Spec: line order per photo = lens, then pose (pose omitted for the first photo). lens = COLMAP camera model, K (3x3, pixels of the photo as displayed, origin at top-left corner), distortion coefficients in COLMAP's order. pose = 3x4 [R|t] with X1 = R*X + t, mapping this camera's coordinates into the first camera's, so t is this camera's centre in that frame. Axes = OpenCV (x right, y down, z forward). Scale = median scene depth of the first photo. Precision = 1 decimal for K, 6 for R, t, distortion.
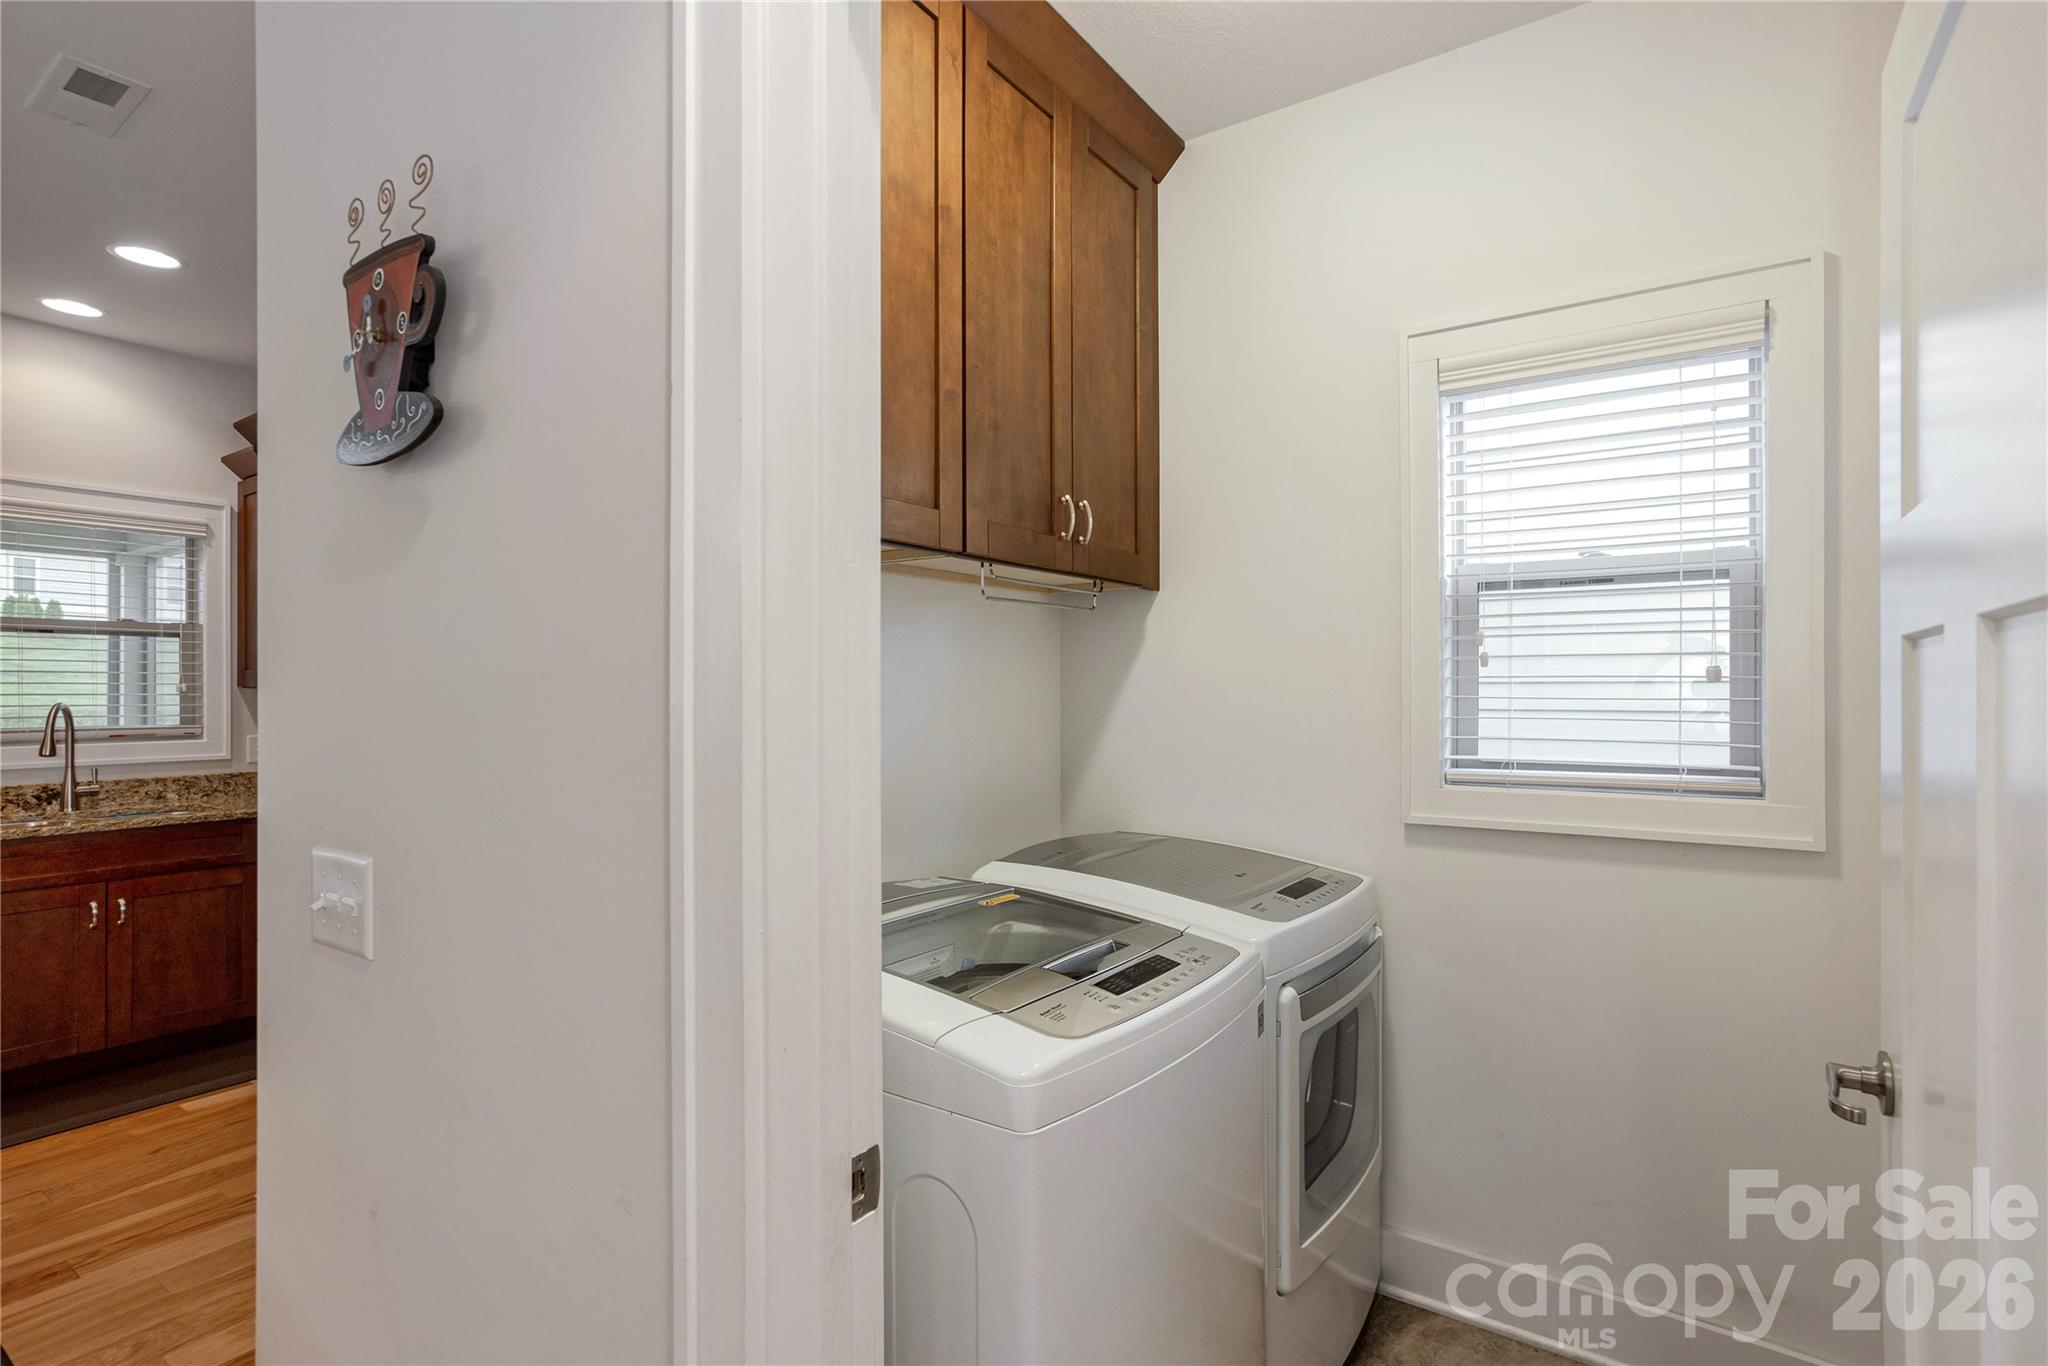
lens RADIAL K [[988.4, 0, 1024.0], [0, 988.4, 683.0], [0, 0, 1]] dist [0.017512, 0.000782]
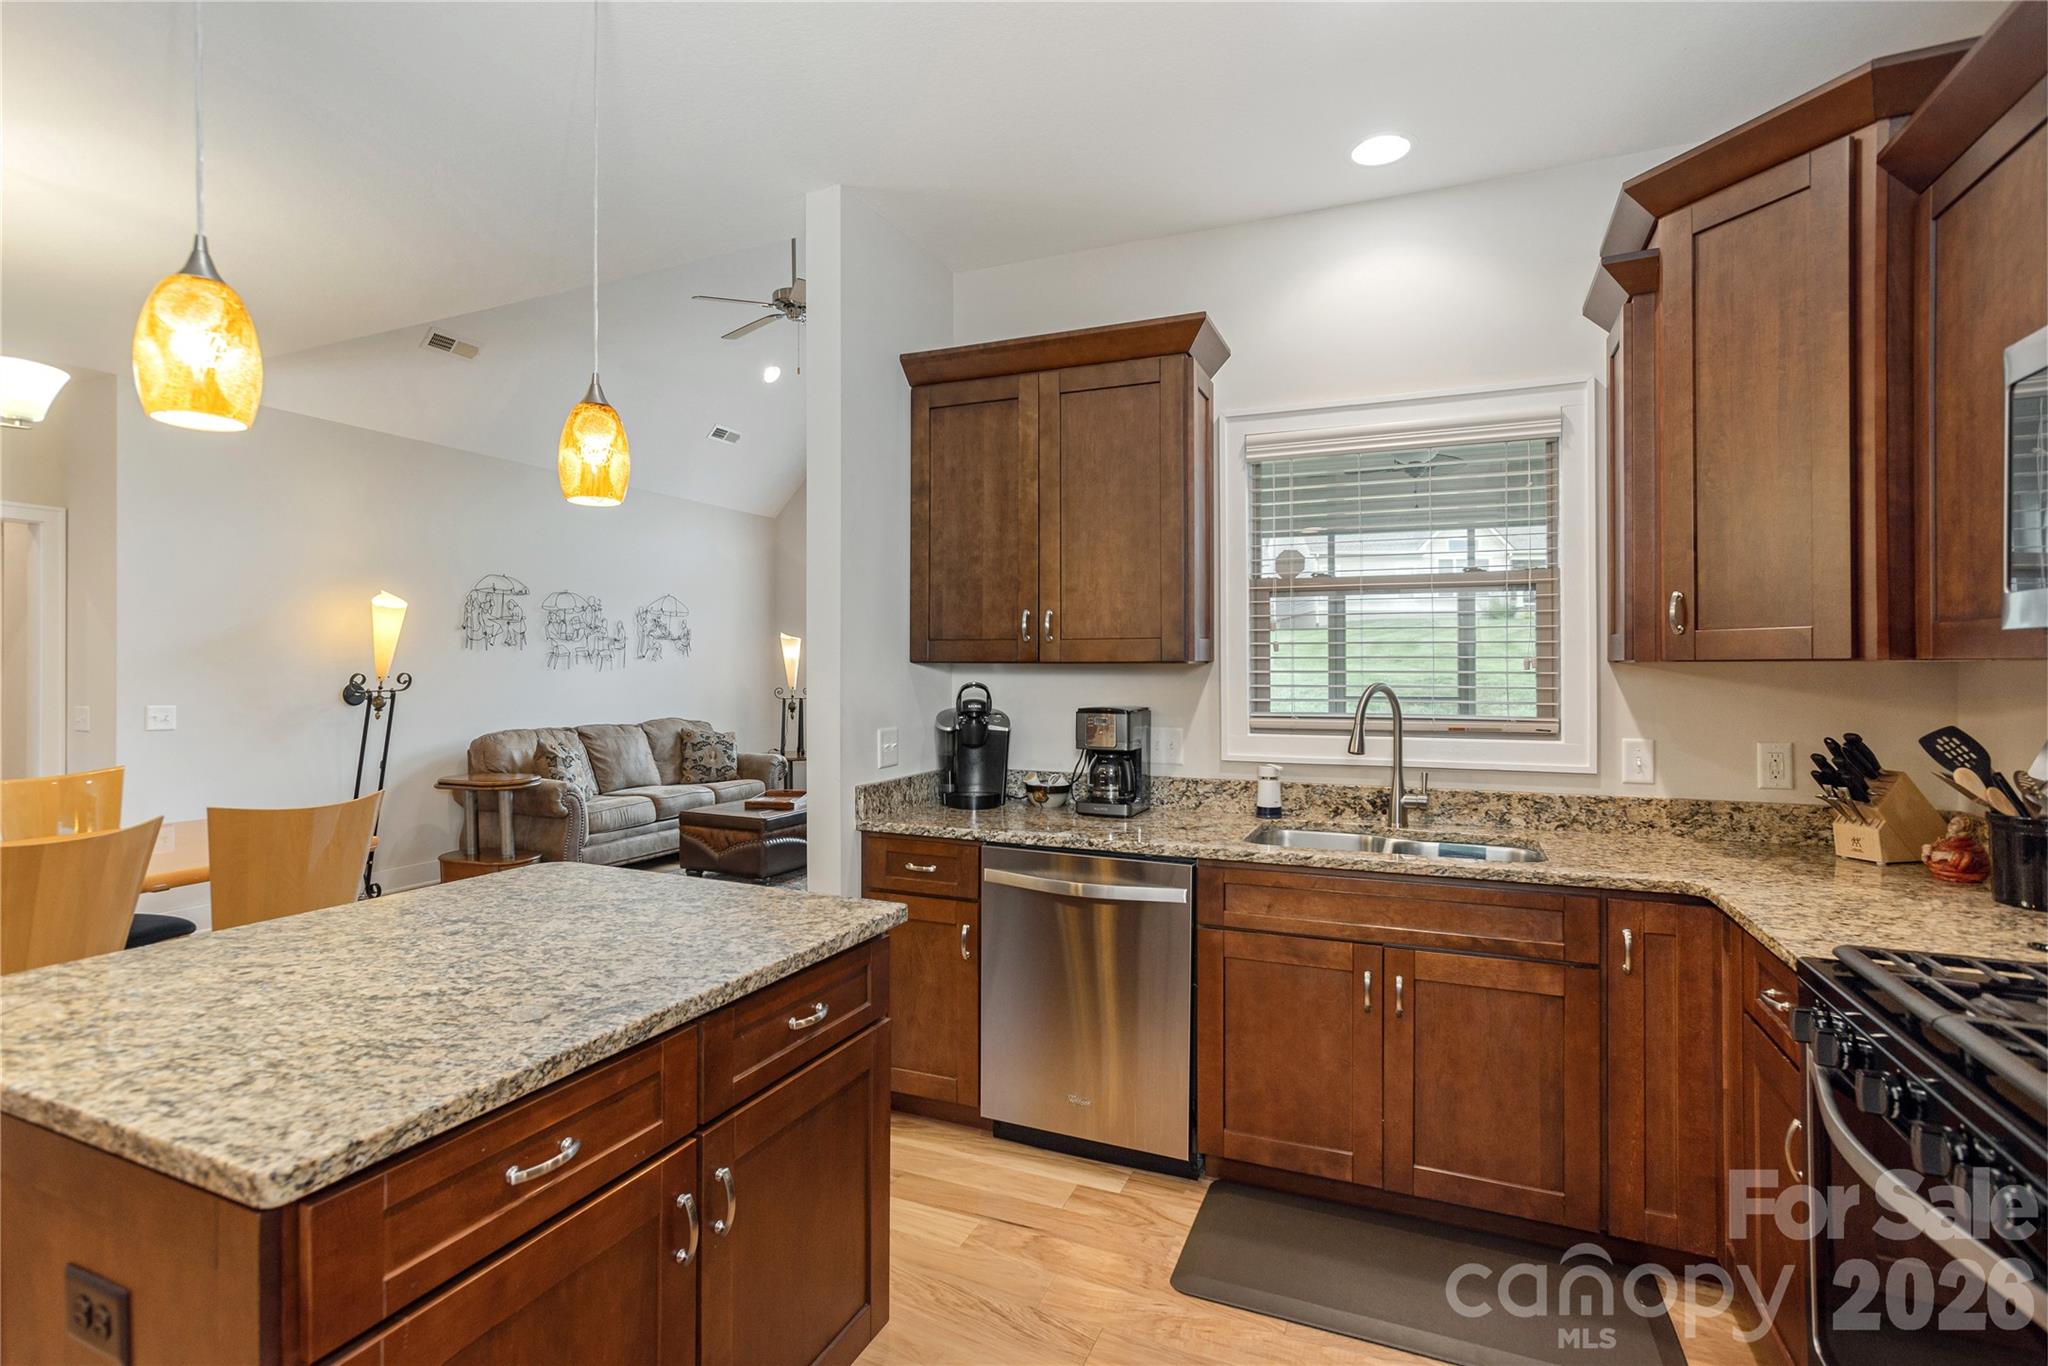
lens RADIAL K [[993.3, 0, 1026.8], [0, 993.3, 674.3], [0, 0, 1]] dist [-0.013227, 0.000312]
pose [[0.225190, -0.001724, -0.974313, -0.273355], [0.000709, 0.999998, -0.001606, 0.013858], [0.974315, -0.000329, 0.225191, 0.531454]]
